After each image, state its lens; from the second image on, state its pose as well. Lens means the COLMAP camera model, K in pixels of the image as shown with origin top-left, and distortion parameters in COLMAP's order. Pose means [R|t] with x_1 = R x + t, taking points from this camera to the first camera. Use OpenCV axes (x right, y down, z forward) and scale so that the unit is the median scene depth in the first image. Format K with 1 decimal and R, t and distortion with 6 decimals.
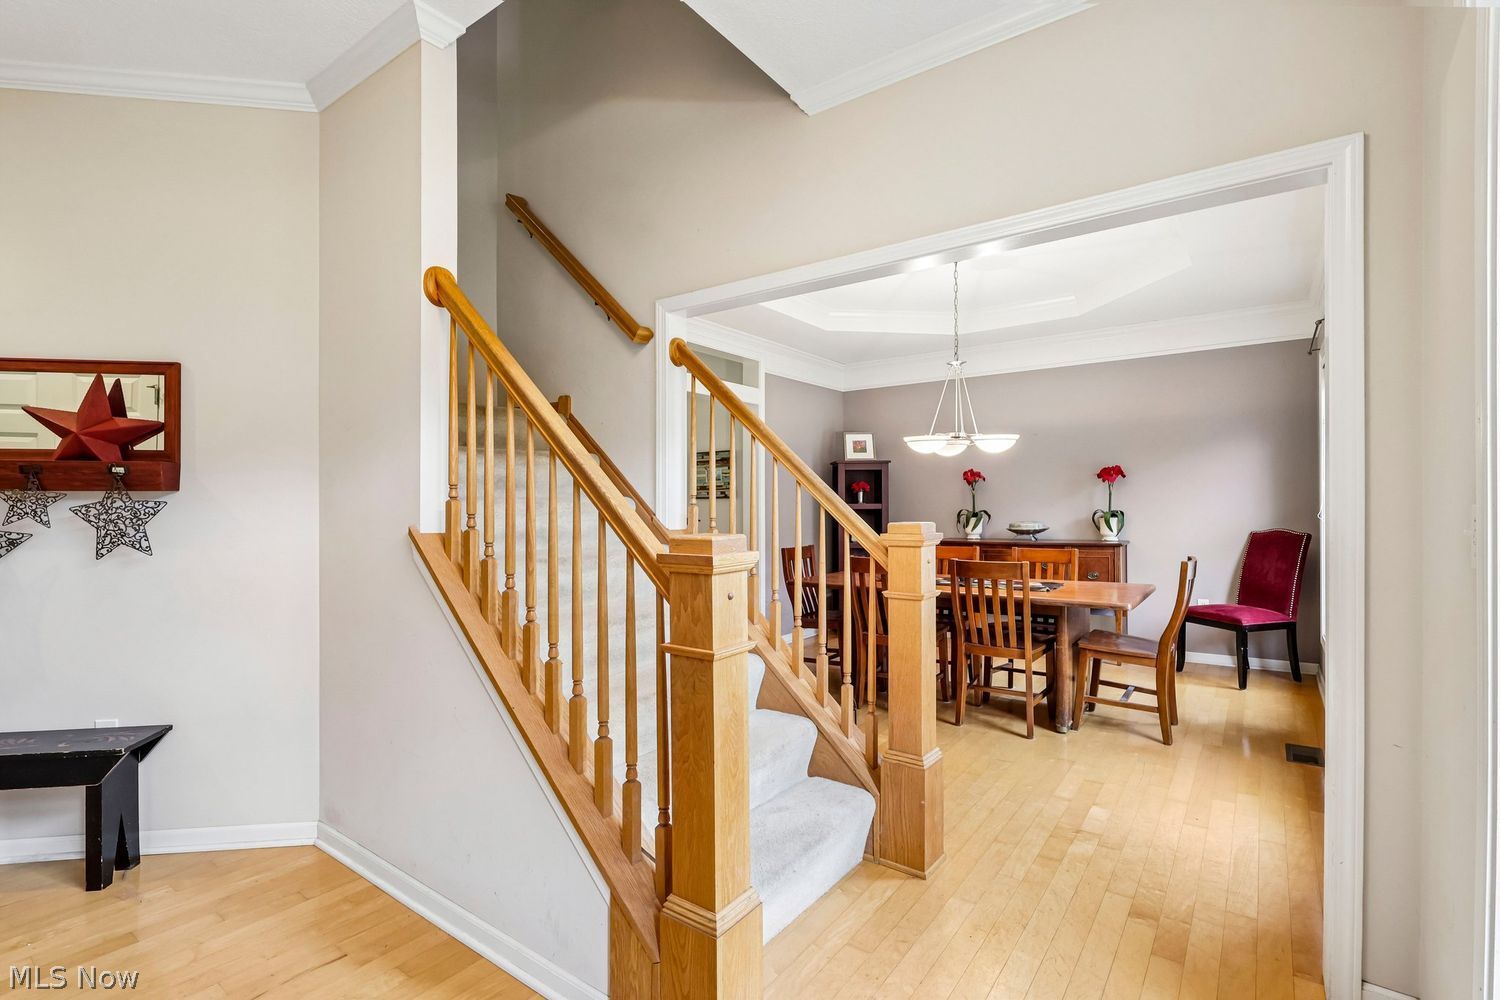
lens RADIAL K [[692.3, 0, 742.9], [0, 692.3, 503.3], [0, 0, 1]] dist [0.022227, 0.000053]
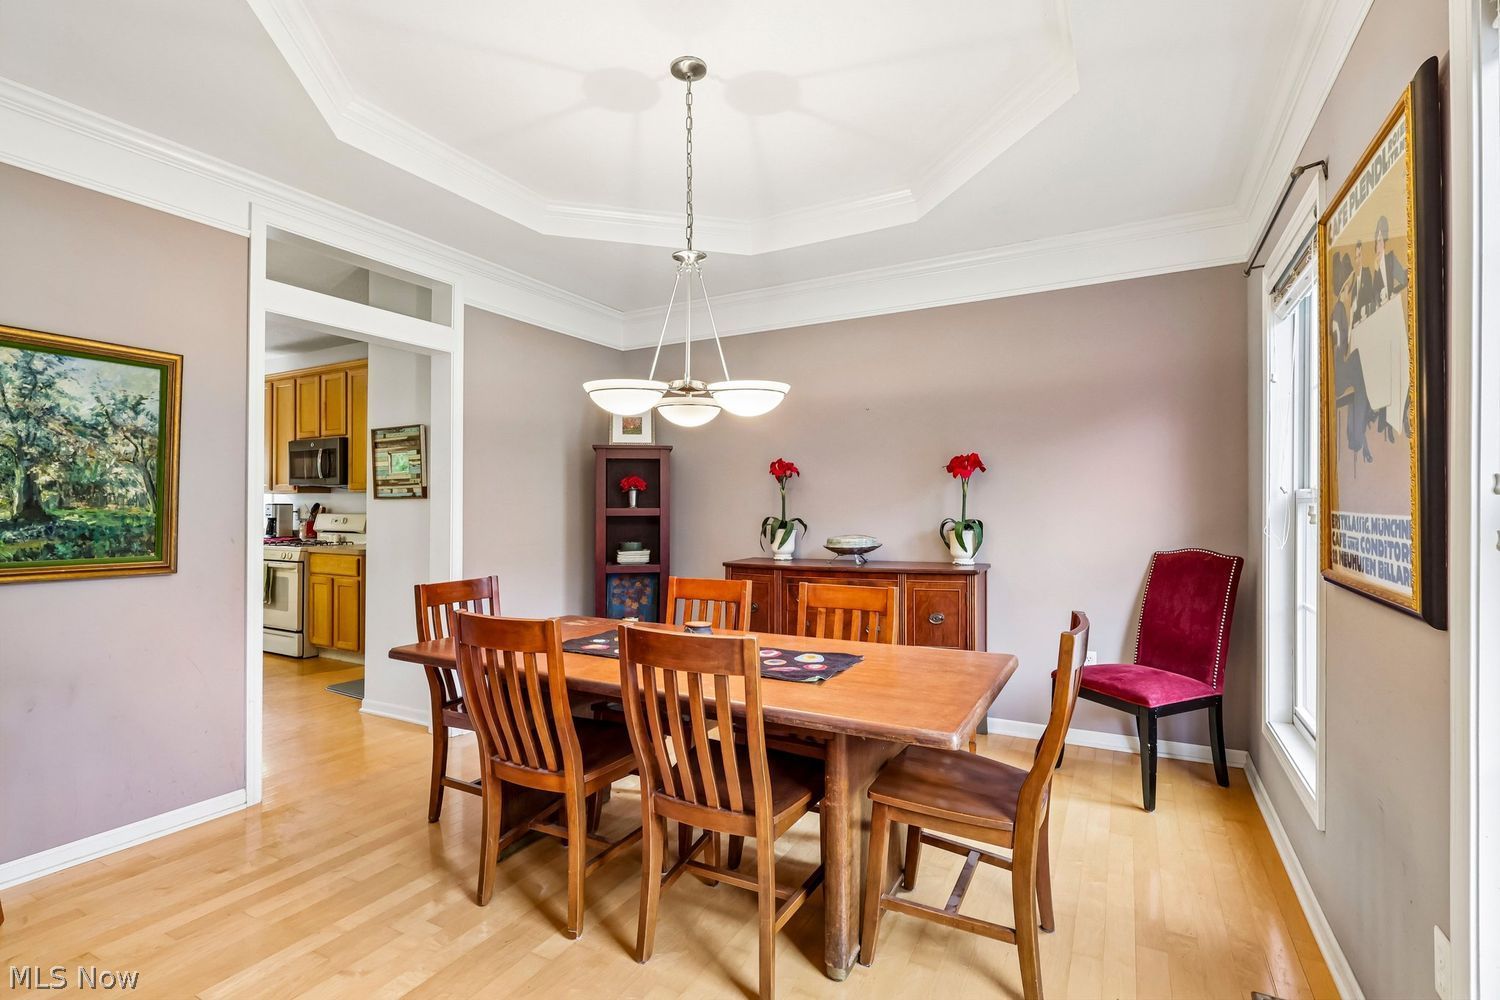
lens RADIAL K [[692.5, 0, 746.5], [0, 692.5, 499.8], [0, 0, 1]] dist [-0.000900, -0.000470]
pose [[0.990690, 0.005499, 0.136029, 0.236889], [-0.004096, 0.999936, -0.010586, -0.001118], [-0.136079, 0.009930, 0.990648, 0.379011]]
